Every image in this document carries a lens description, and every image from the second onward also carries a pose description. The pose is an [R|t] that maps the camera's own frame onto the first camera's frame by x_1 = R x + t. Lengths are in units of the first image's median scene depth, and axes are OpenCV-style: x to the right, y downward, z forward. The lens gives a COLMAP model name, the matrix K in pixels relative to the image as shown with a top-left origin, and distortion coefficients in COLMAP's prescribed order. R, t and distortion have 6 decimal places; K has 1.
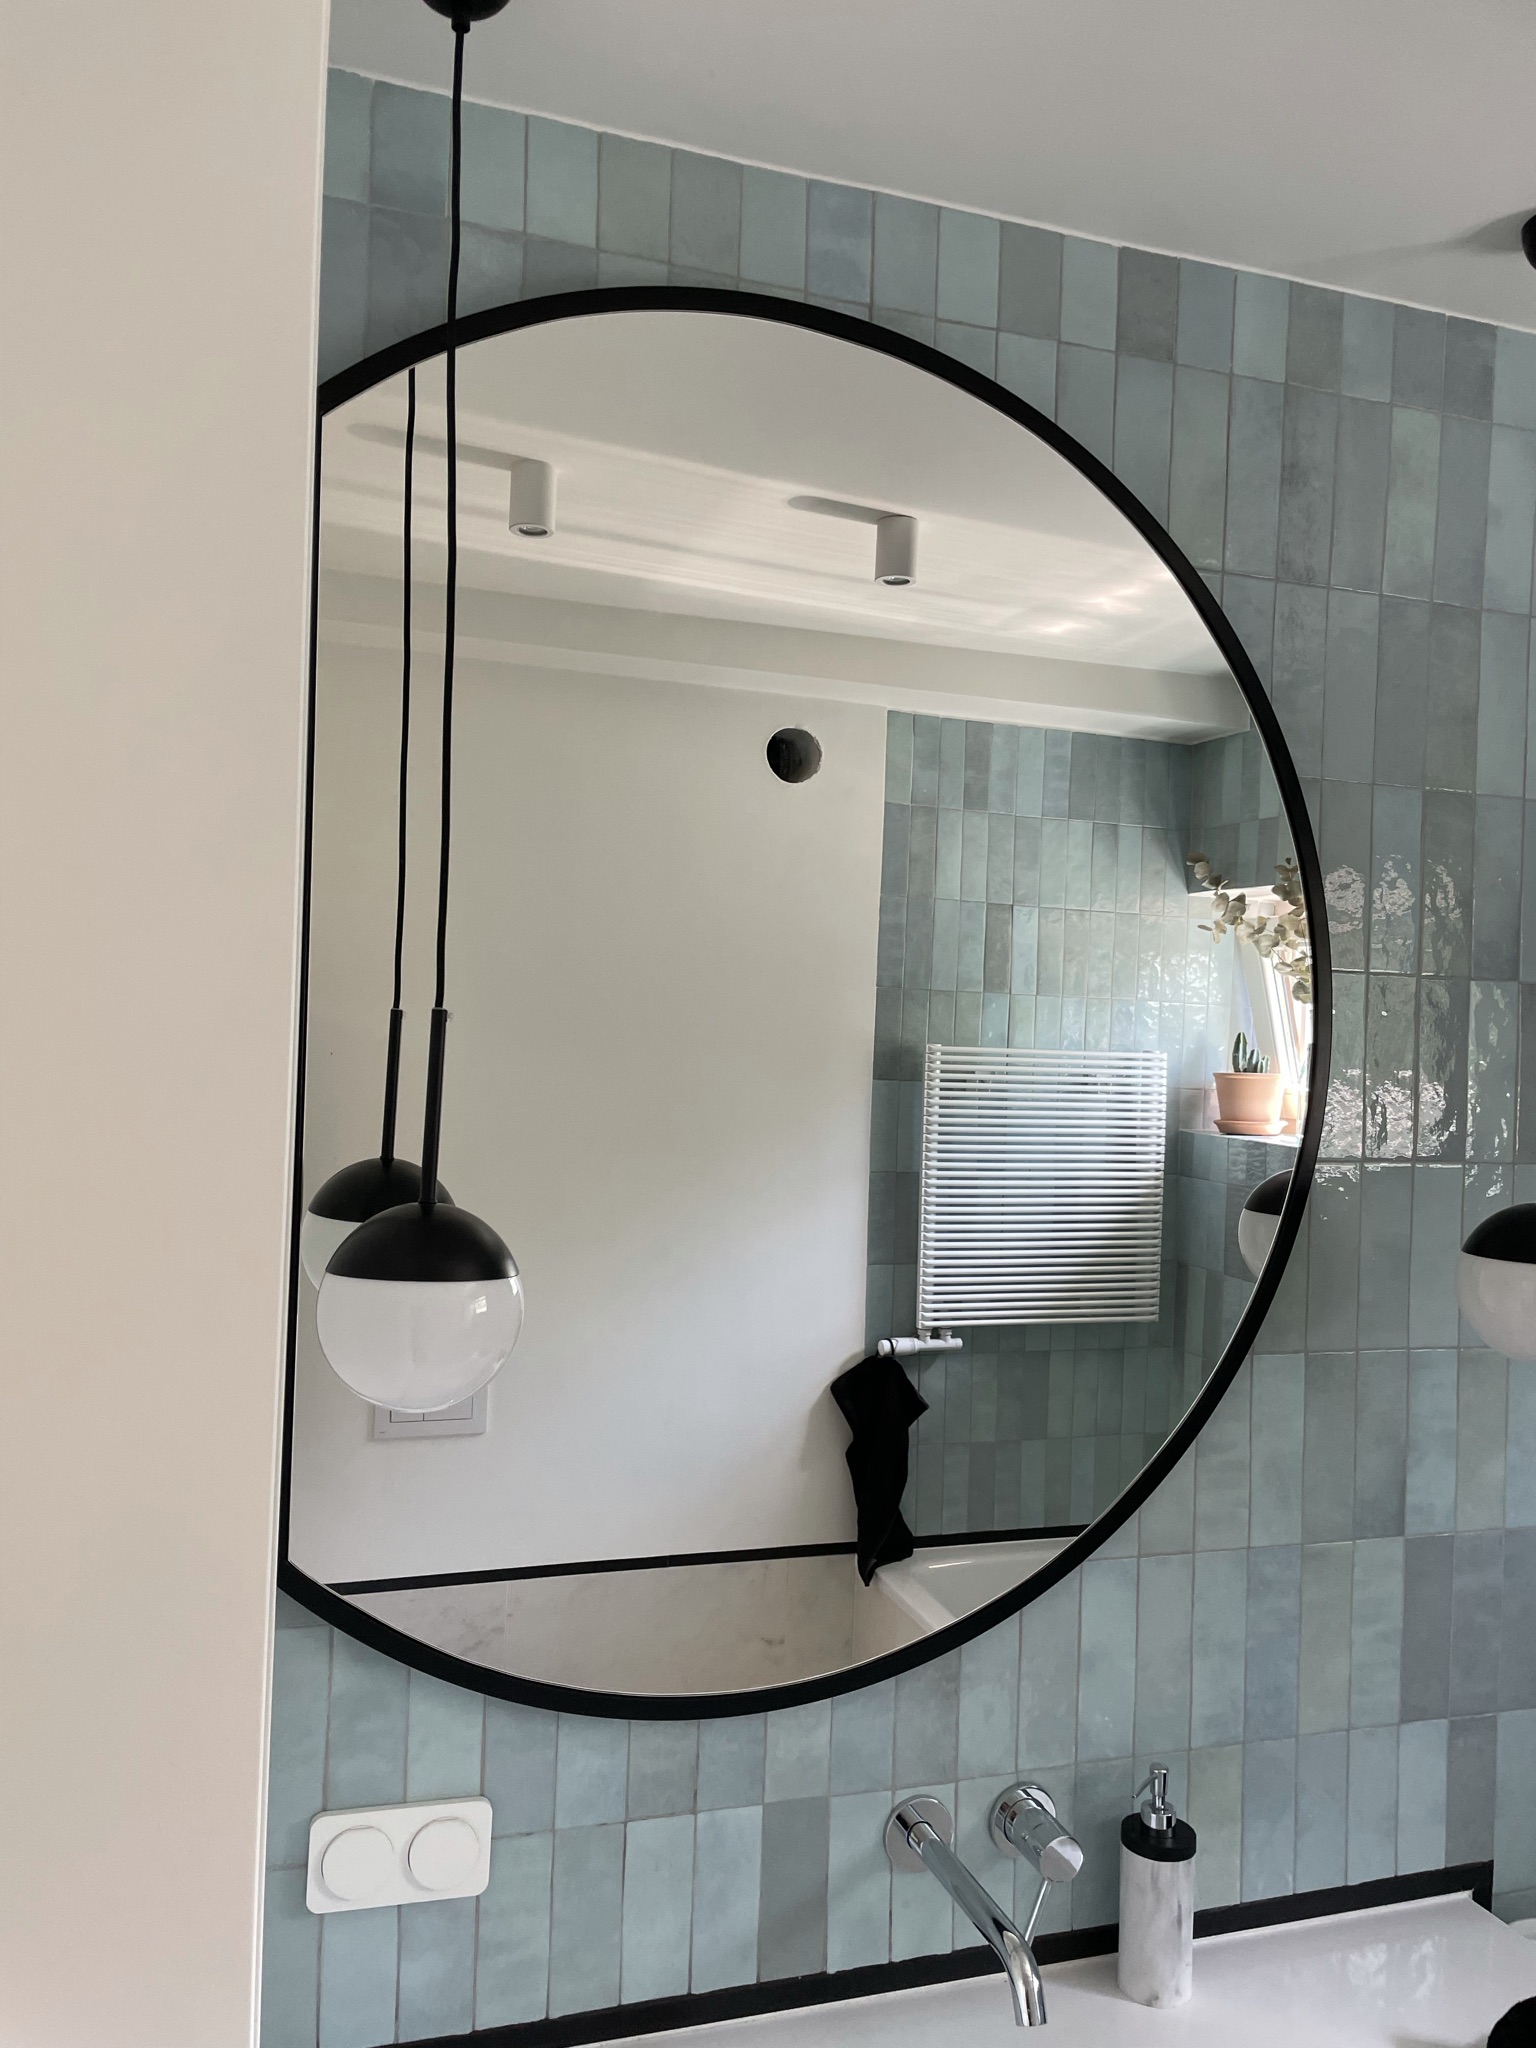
lens RADIAL K [[1582.8, 0, 751.2], [0, 1582.8, 1035.0], [0, 0, 1]] dist [0.050316, -0.085422]
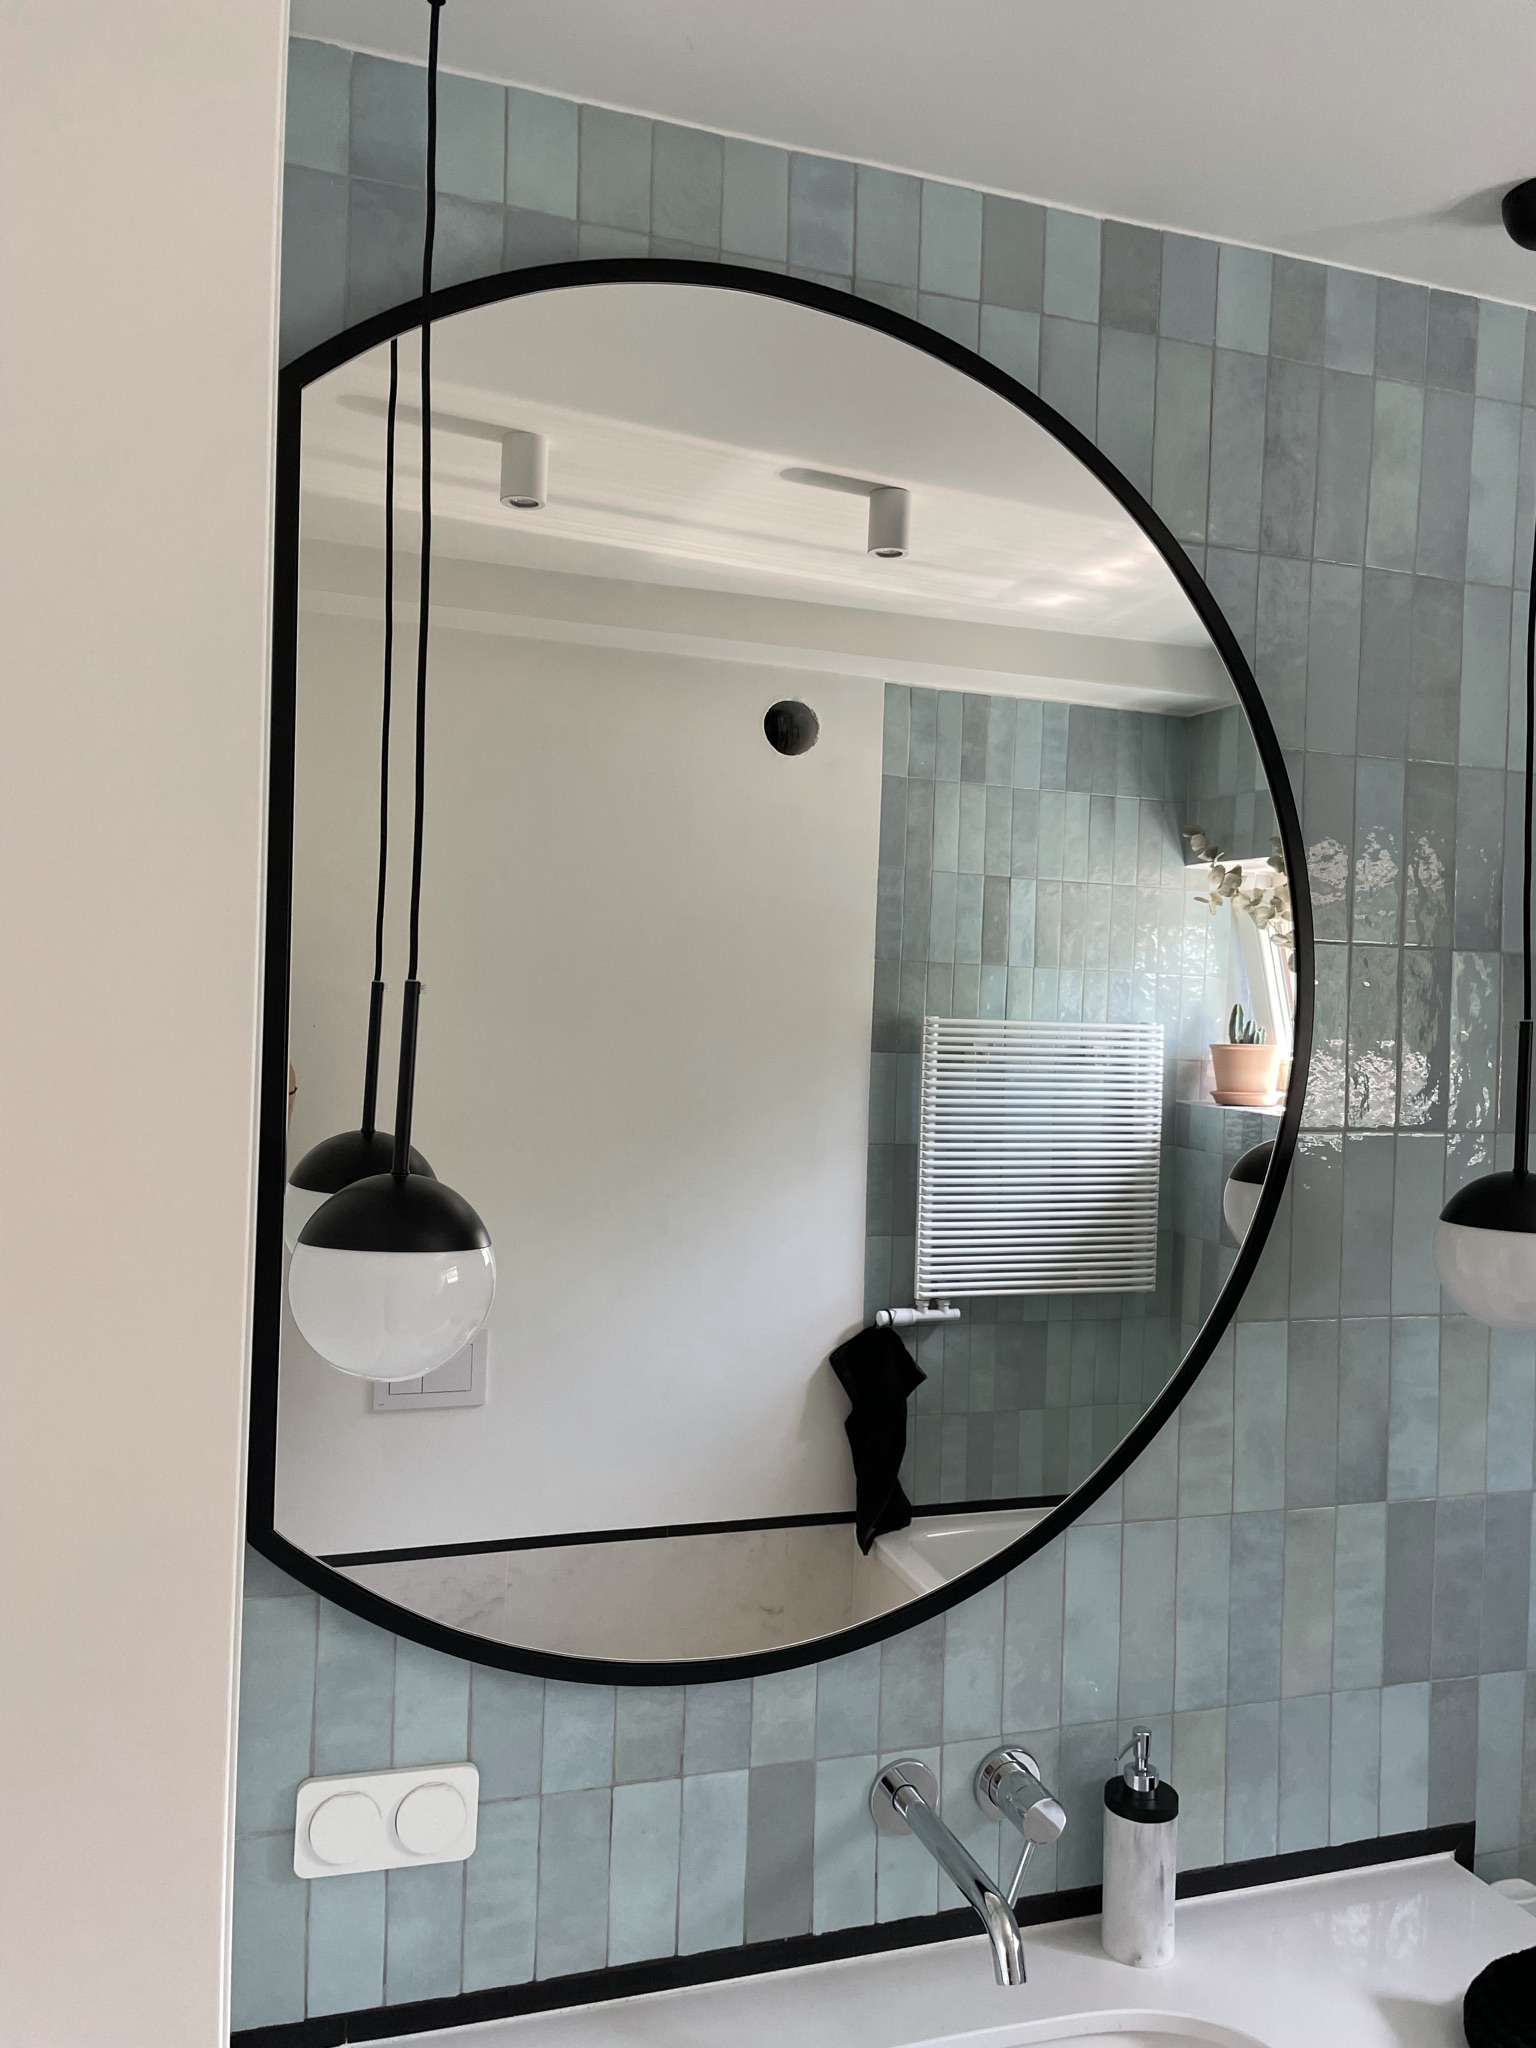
lens RADIAL K [[1582.8, 0, 772.8], [0, 1582.8, 1023.3], [0, 0, 1]] dist [0.050316, -0.085422]
pose [[0.999969, -0.002510, 0.007503, 0.014454], [0.002439, 0.999953, 0.009425, 0.000897], [-0.007527, -0.009406, 0.999927, -0.004733]]
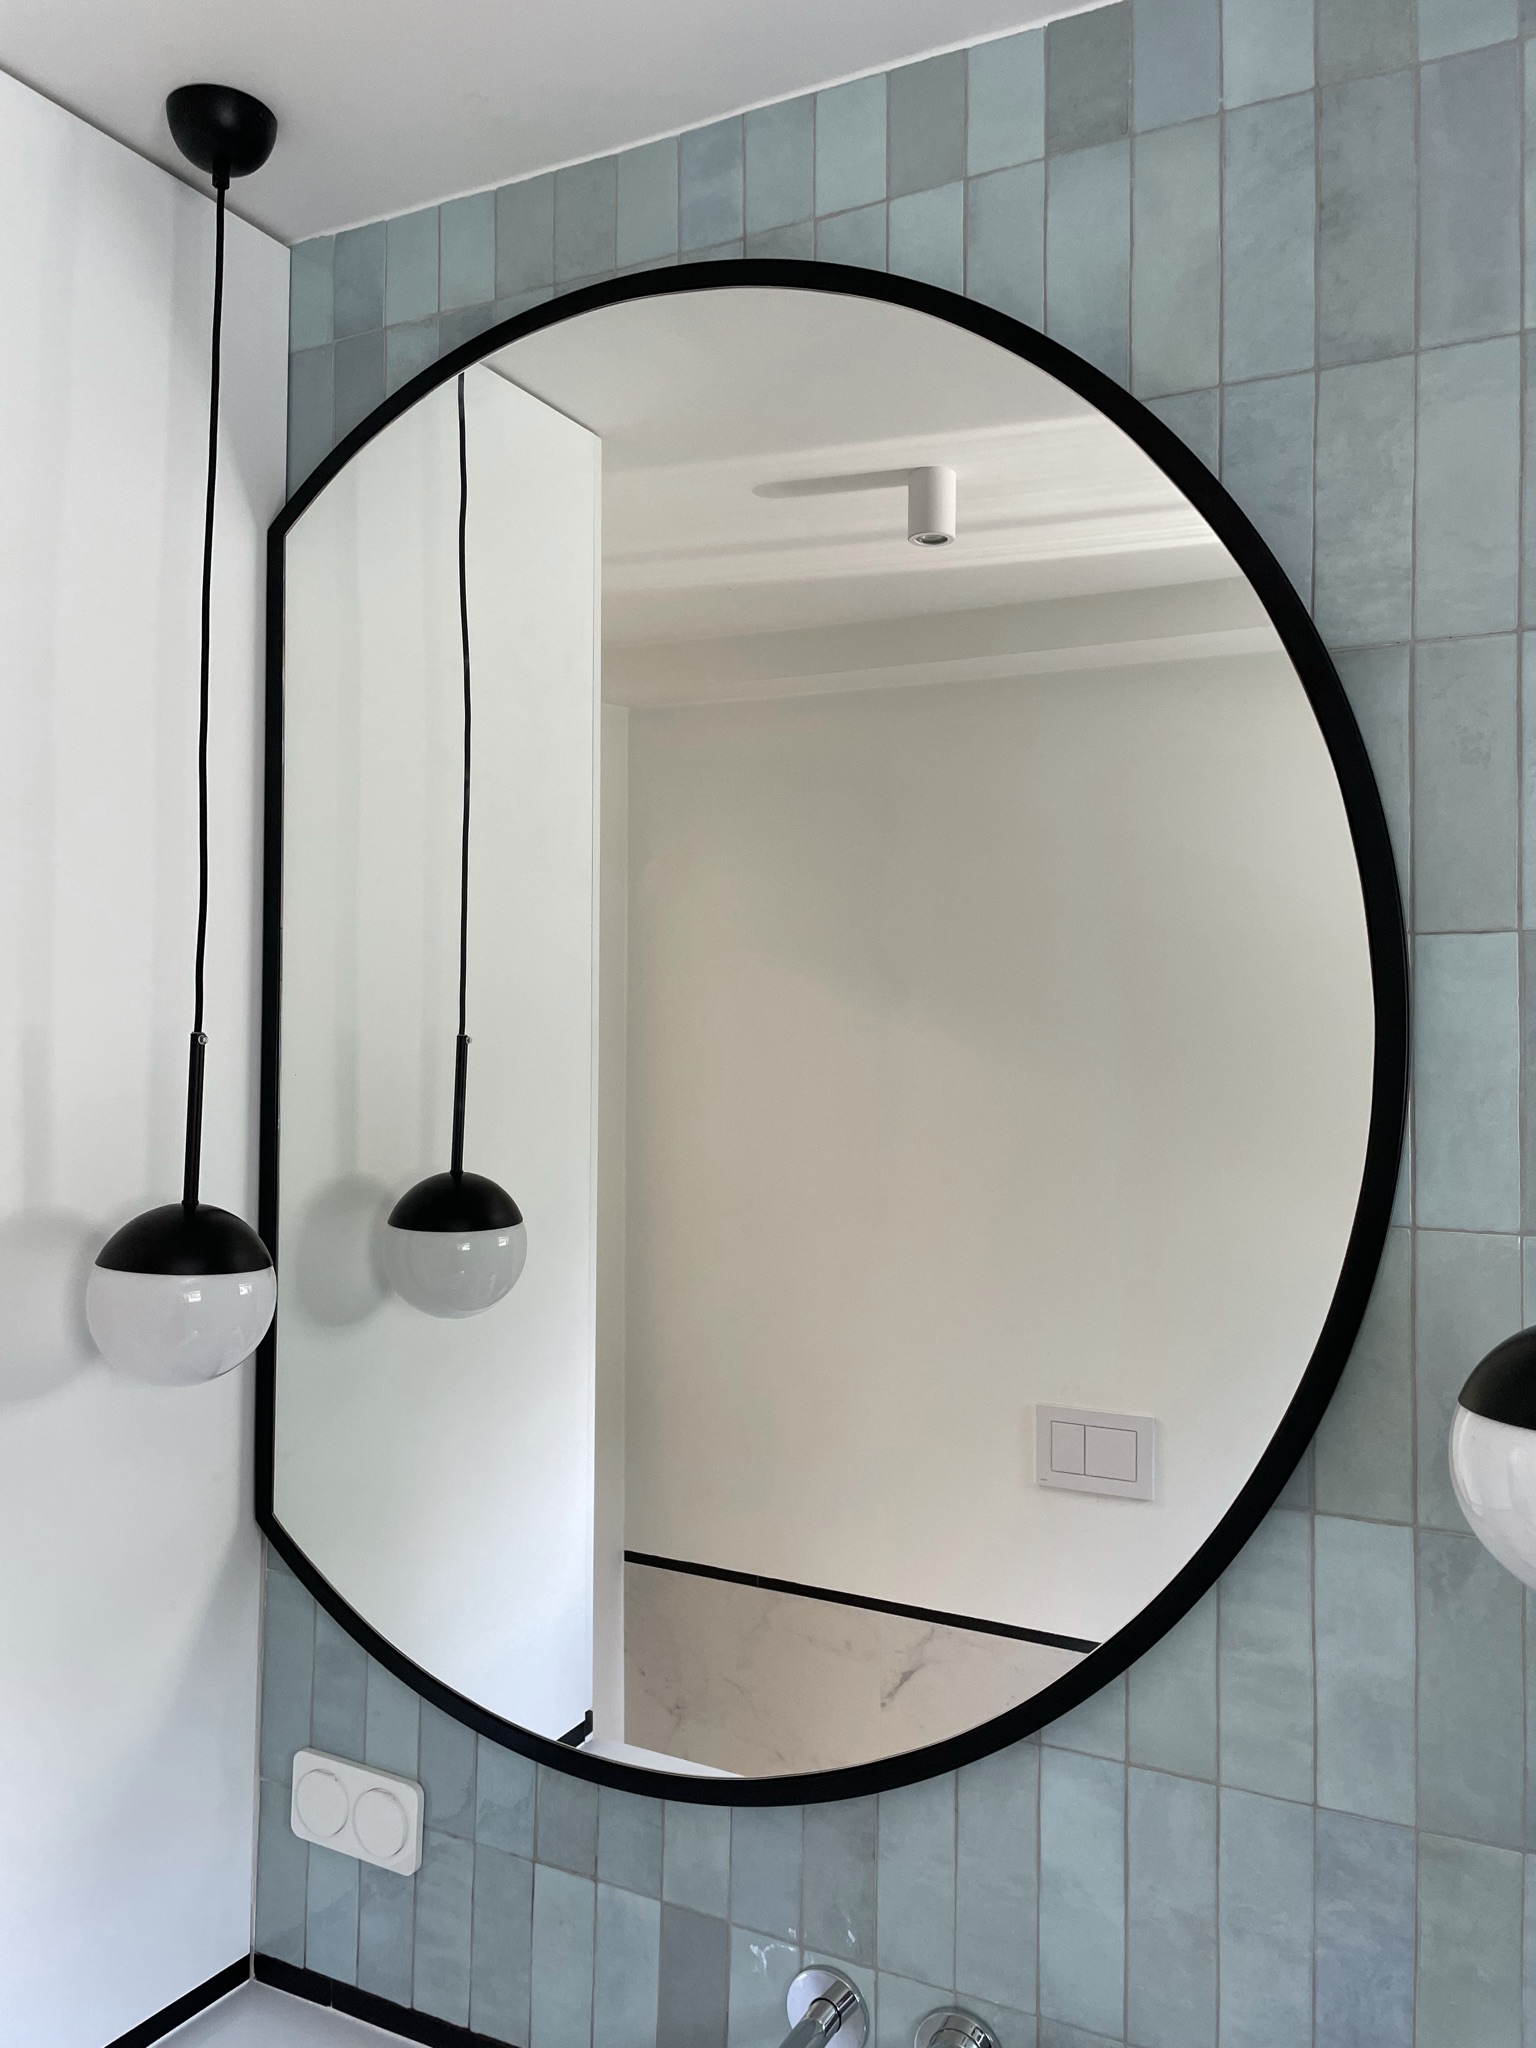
lens RADIAL K [[1582.8, 0, 764.7], [0, 1582.8, 1013.7], [0, 0, 1]] dist [0.050316, -0.085422]
pose [[0.685070, -0.042067, -0.727262, 0.655568], [0.010283, 0.998790, -0.048086, 0.020689], [0.728405, 0.025464, 0.684674, 0.368687]]
